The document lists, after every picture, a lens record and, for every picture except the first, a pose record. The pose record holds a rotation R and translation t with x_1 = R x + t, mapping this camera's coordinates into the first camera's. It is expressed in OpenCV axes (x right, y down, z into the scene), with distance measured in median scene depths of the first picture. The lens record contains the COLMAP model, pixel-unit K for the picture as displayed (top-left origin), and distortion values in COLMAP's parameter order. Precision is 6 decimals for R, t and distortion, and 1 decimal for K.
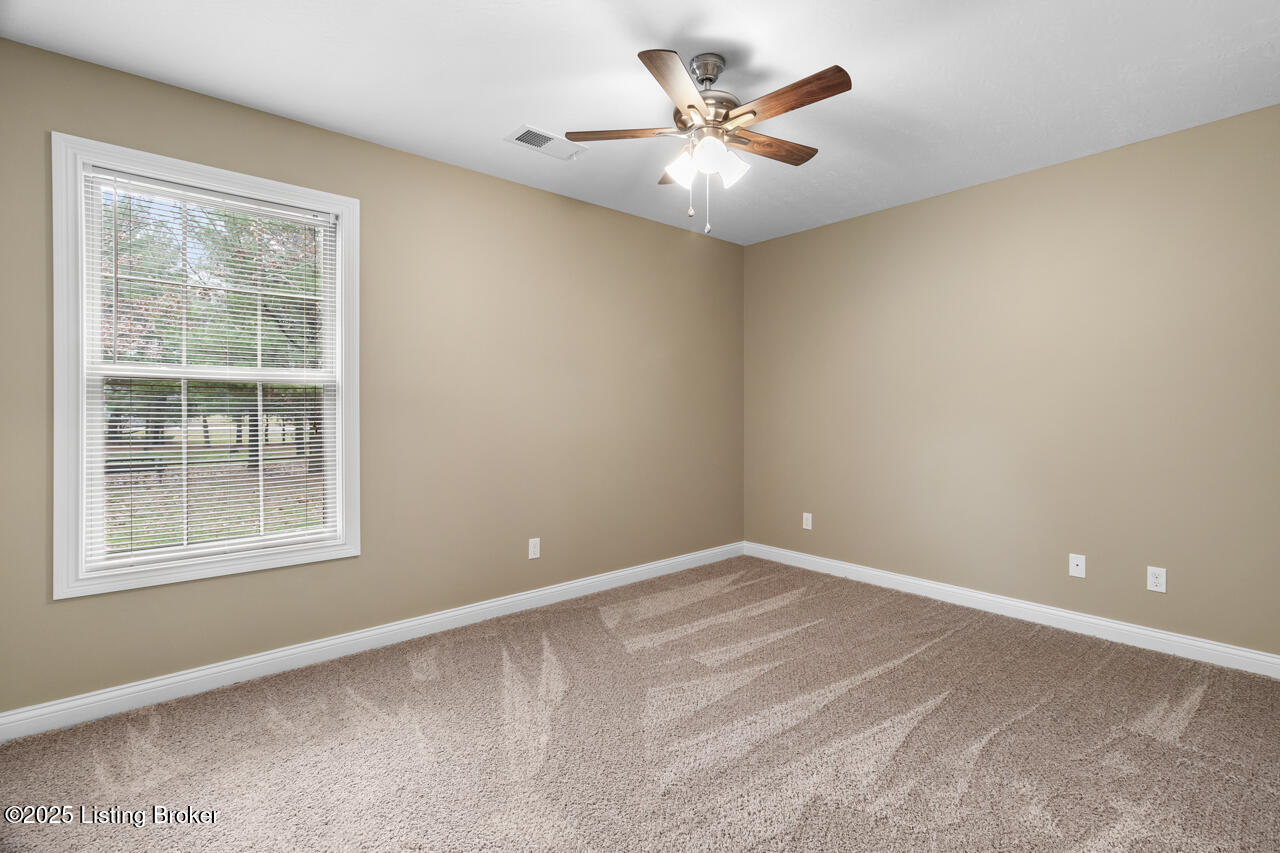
lens RADIAL K [[589.8, 0, 638.5], [0, 589.8, 423.8], [0, 0, 1]] dist [0.004313, 0.000008]
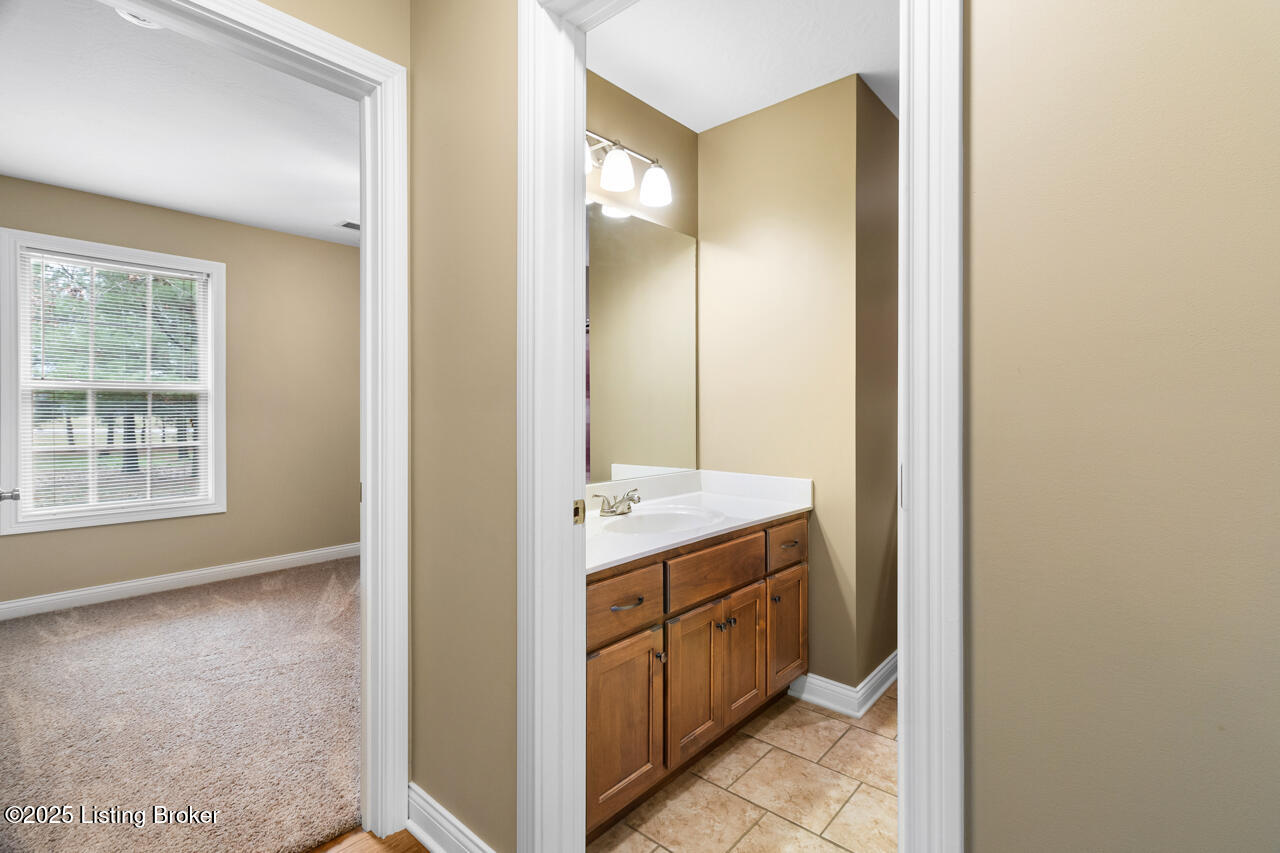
lens RADIAL K [[589.8, 0, 641.6], [0, 589.8, 421.2], [0, 0, 1]] dist [0.004313, 0.000008]
pose [[0.990294, -0.003606, 0.138939, 0.352539], [0.004544, 0.999969, -0.006435, 0.017916], [-0.138911, 0.007004, 0.990280, -0.602537]]
